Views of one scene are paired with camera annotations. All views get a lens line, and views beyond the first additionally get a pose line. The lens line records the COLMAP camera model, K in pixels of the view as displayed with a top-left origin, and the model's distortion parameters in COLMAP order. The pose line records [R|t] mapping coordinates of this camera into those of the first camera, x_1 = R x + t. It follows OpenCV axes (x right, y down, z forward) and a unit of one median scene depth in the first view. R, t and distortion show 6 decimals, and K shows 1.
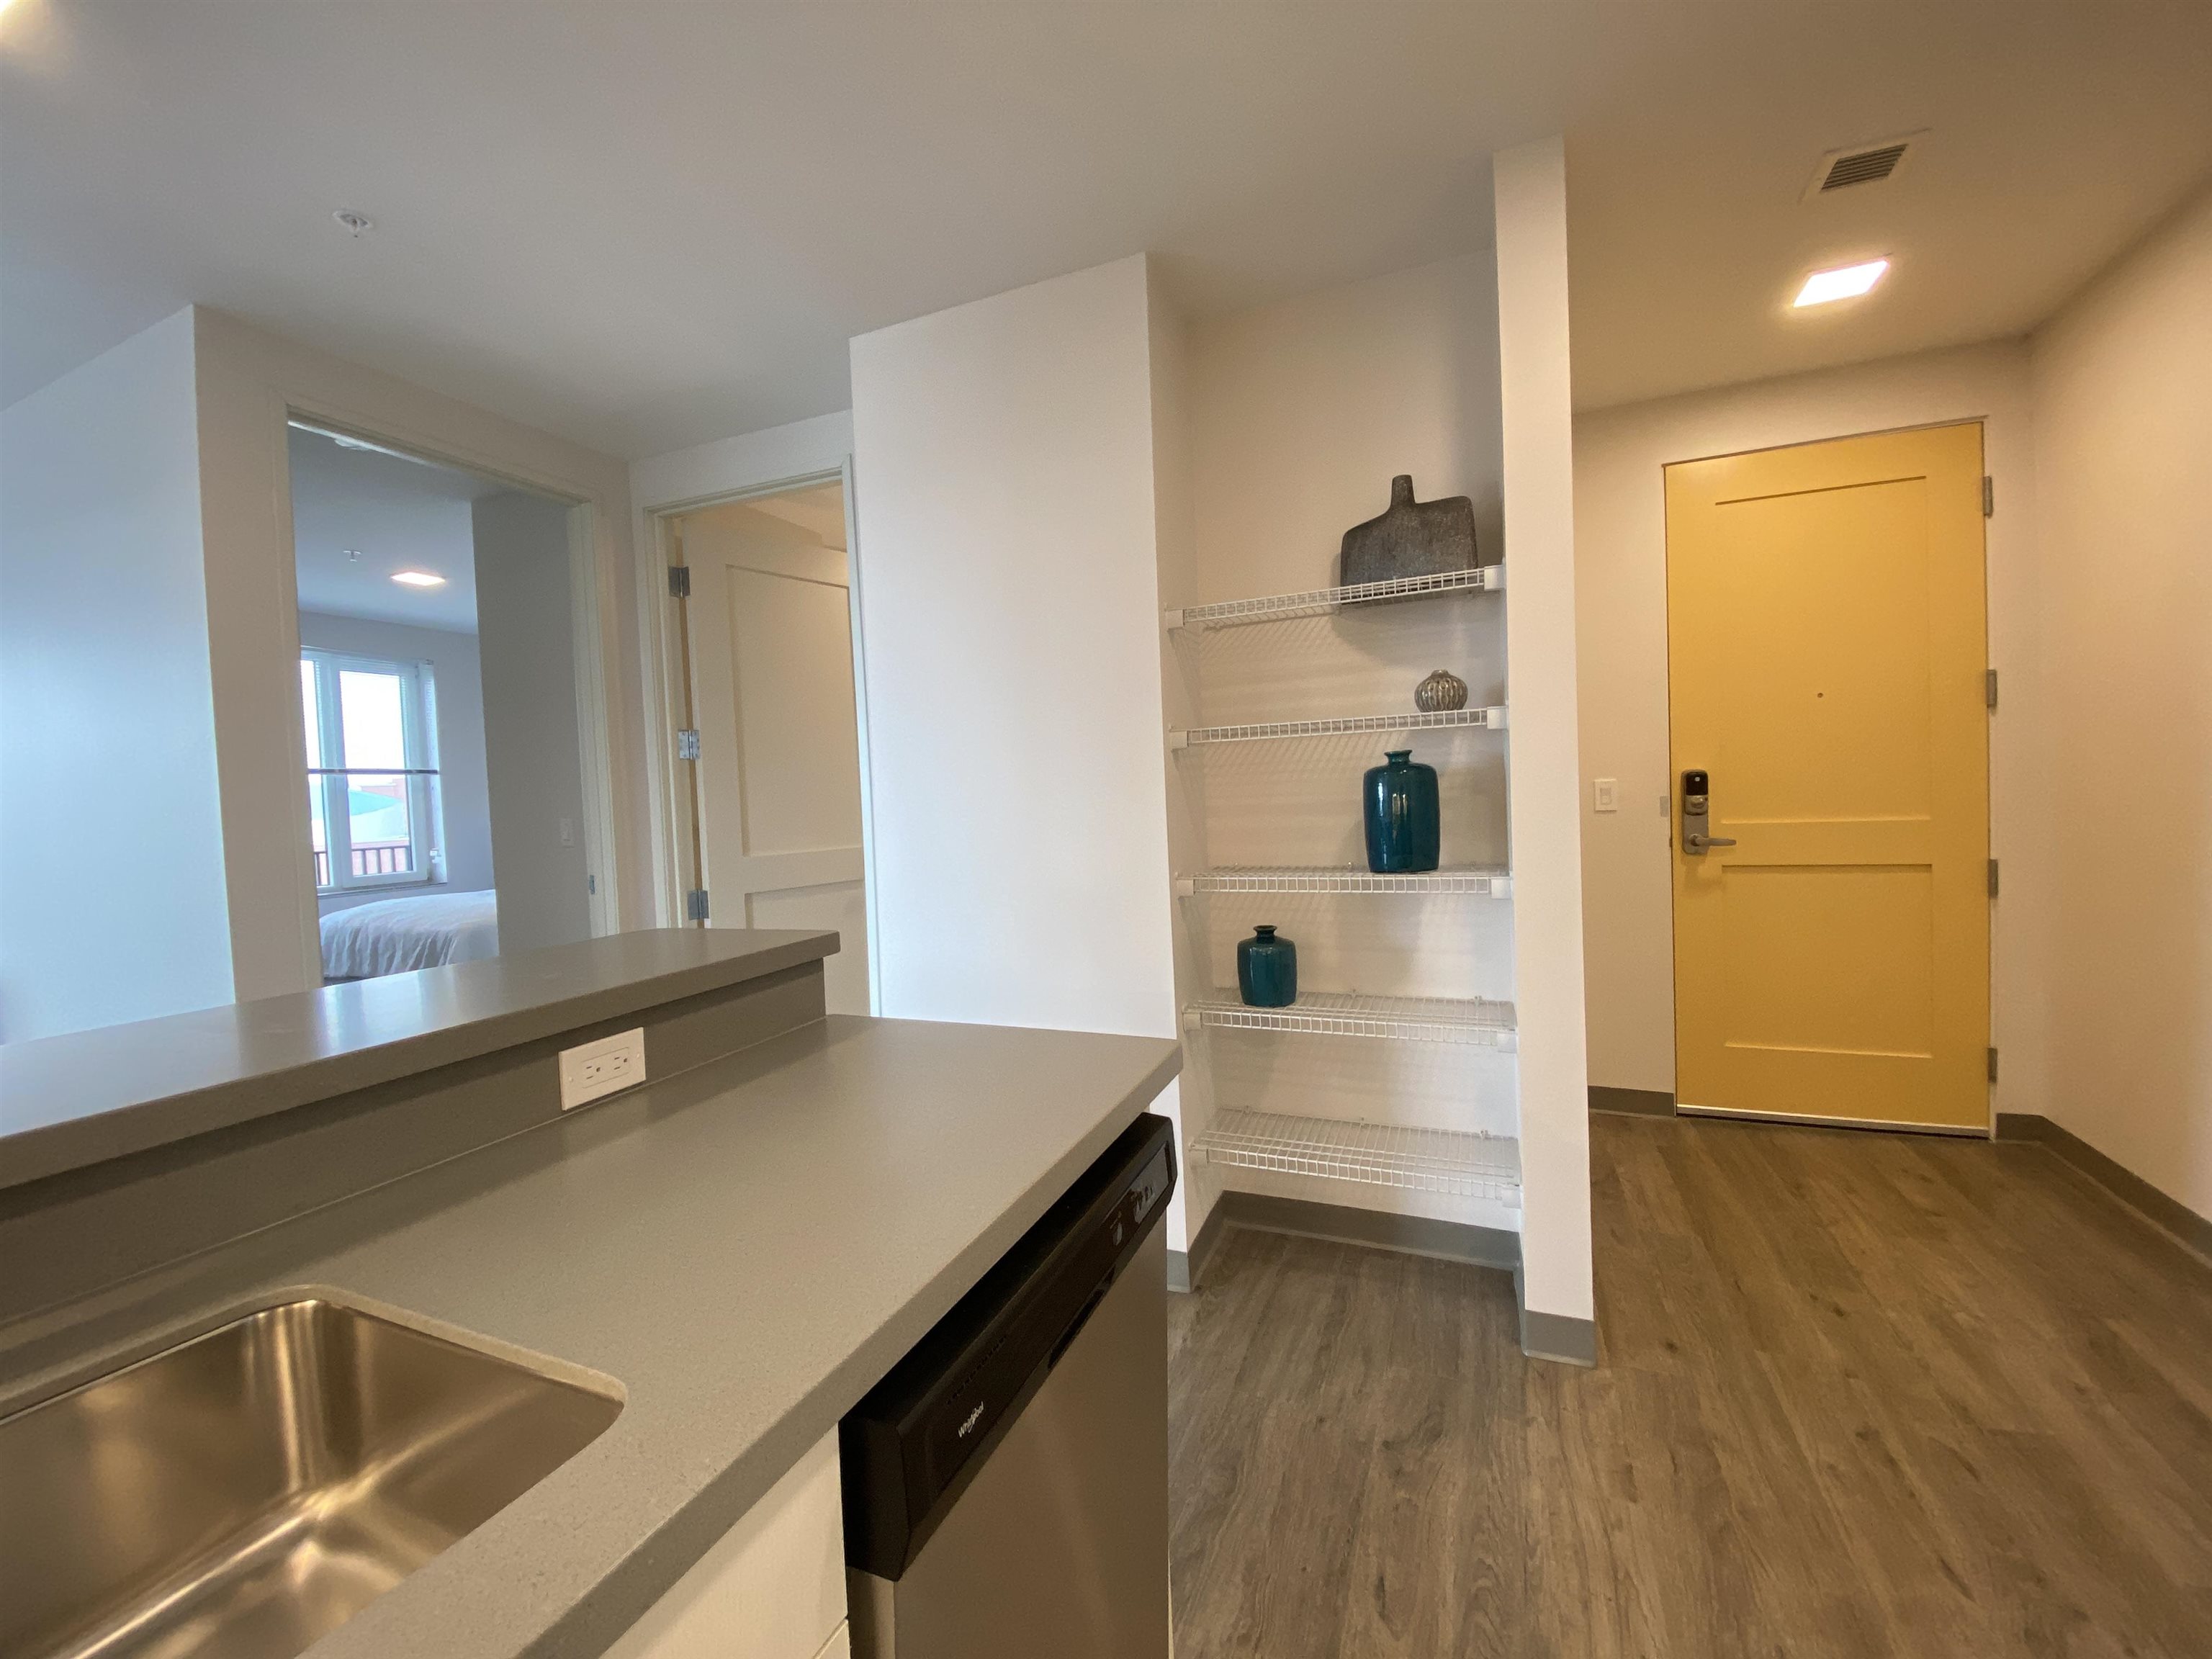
lens RADIAL K [[884.7, 0, 1105.7], [0, 884.7, 808.9], [0, 0, 1]] dist [0.001721, -0.012439]
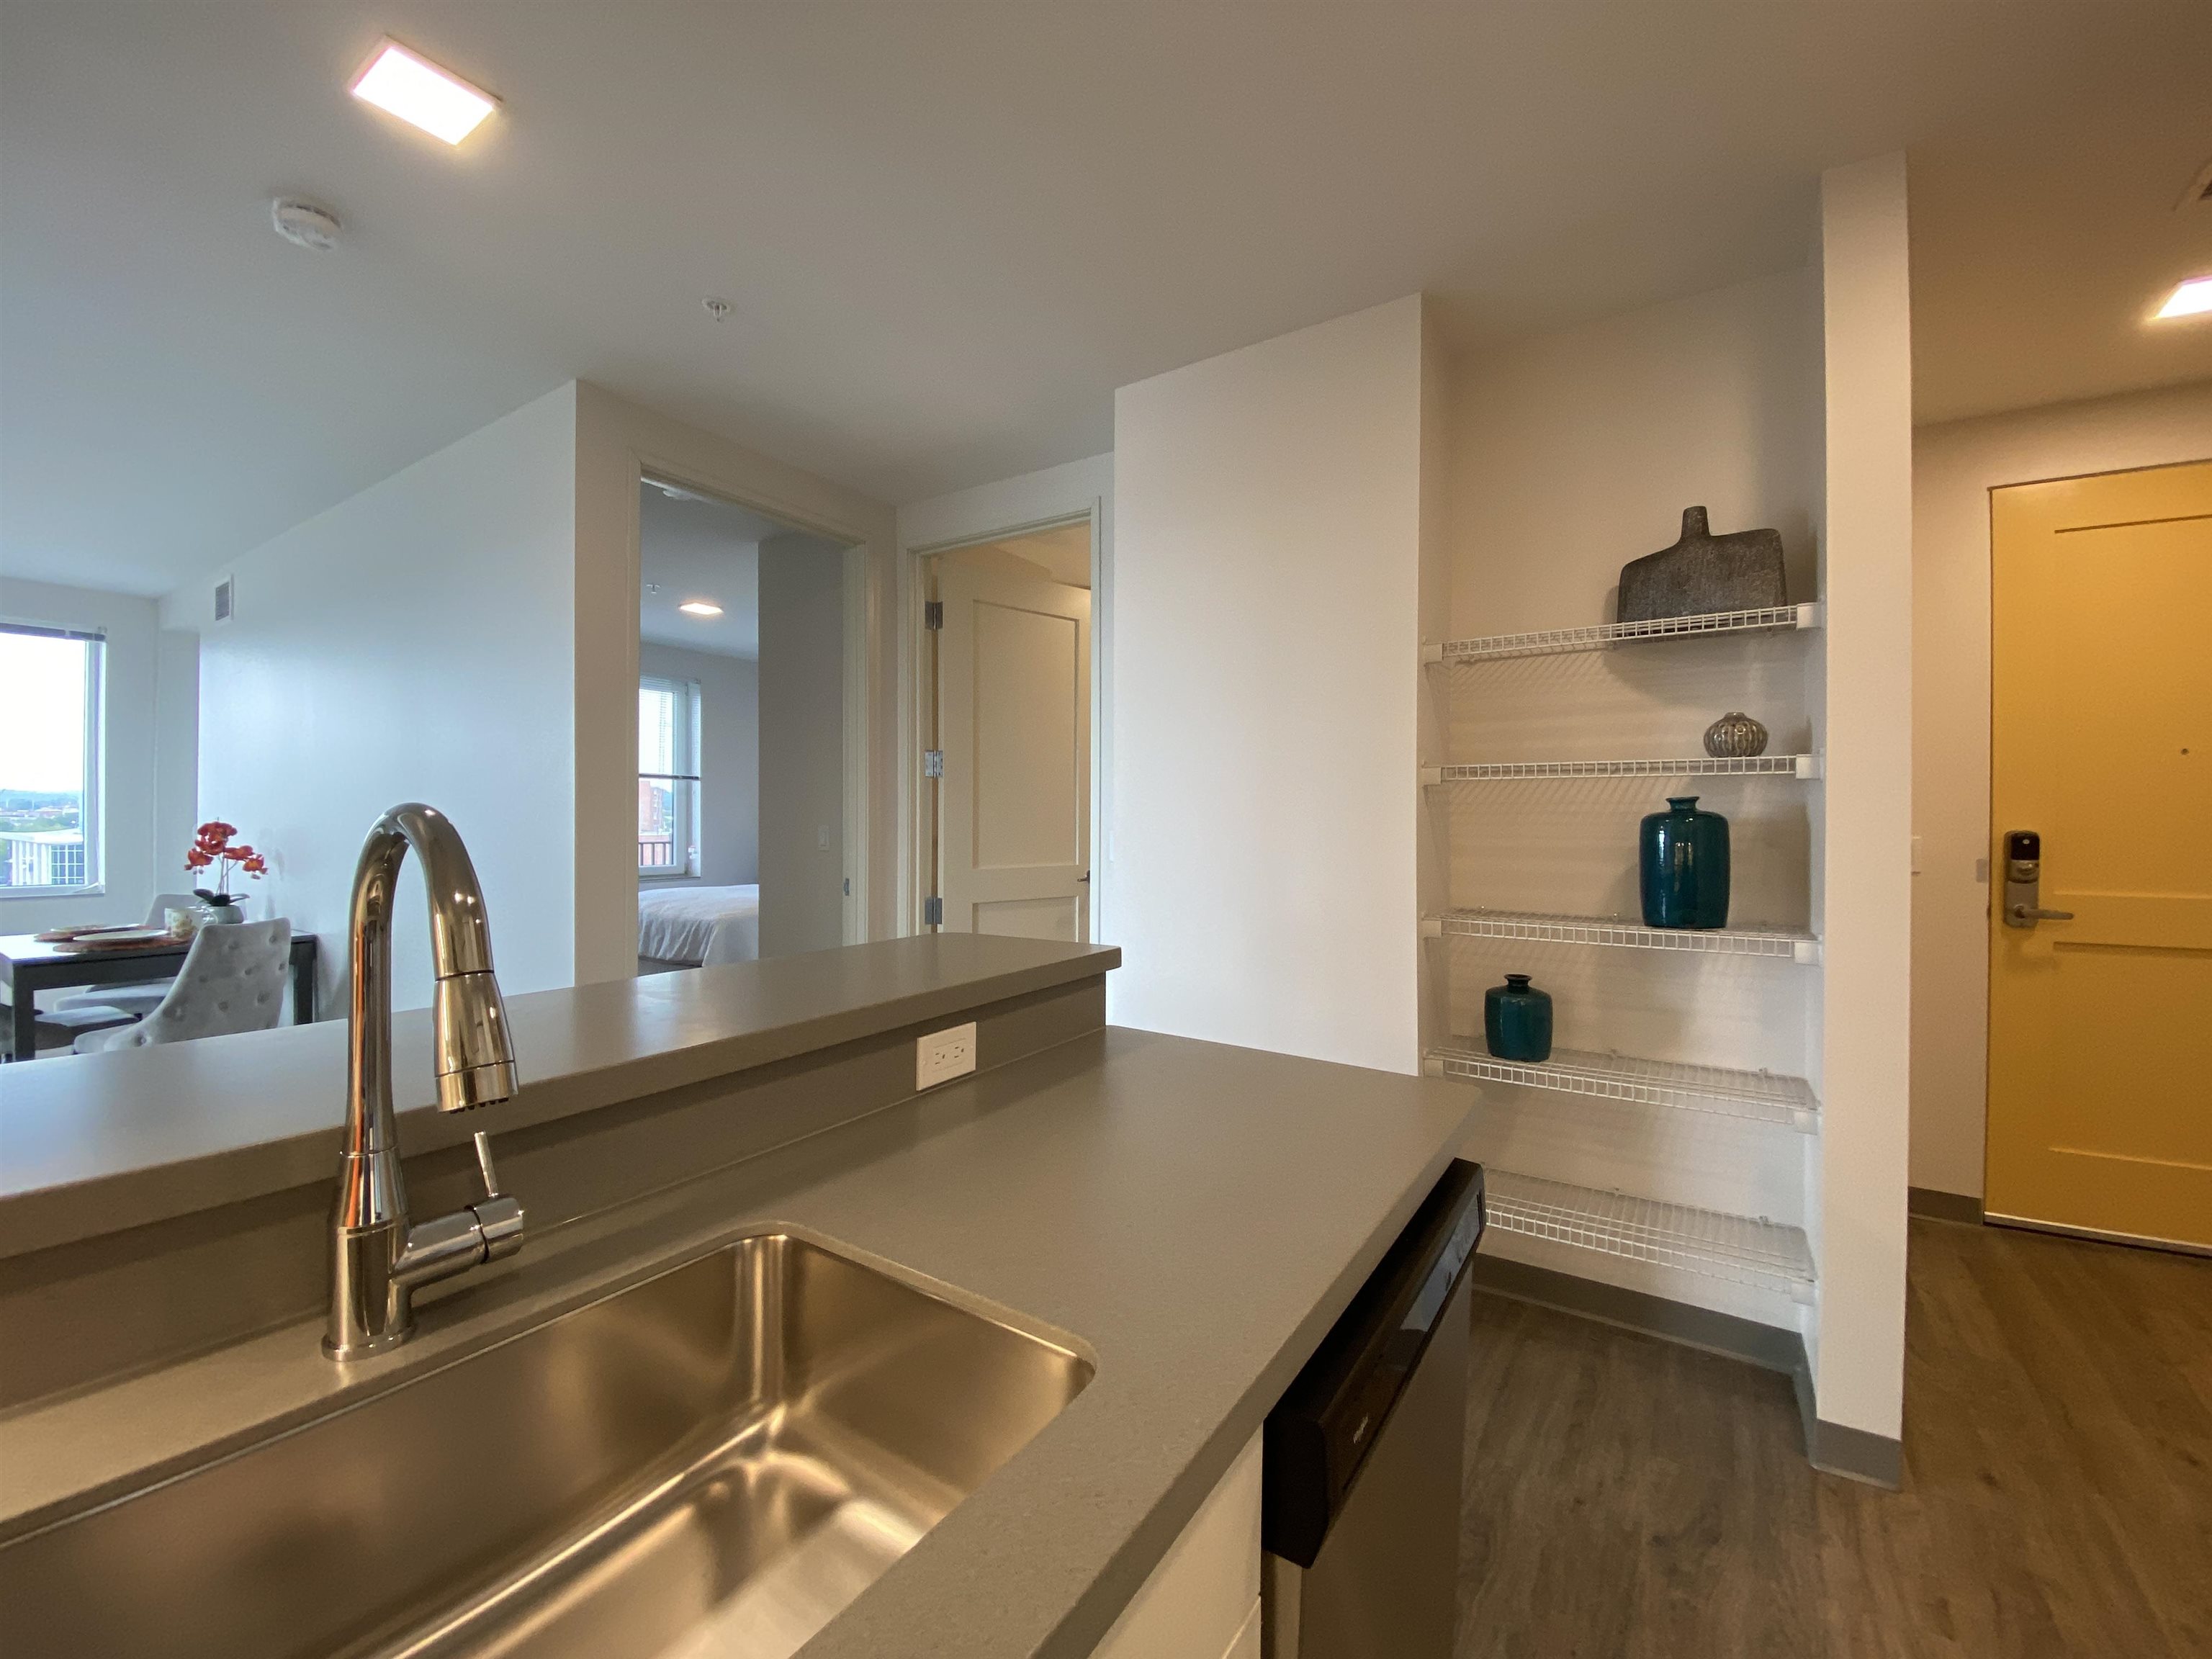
lens RADIAL K [[884.7, 0, 1087.0], [0, 884.7, 810.7], [0, 0, 1]] dist [0.001721, -0.012439]
pose [[0.980210, 0.043824, -0.193047, -0.101029], [-0.048971, 0.998559, -0.021969, -0.000102], [0.191806, 0.030988, 0.980944, -0.036988]]
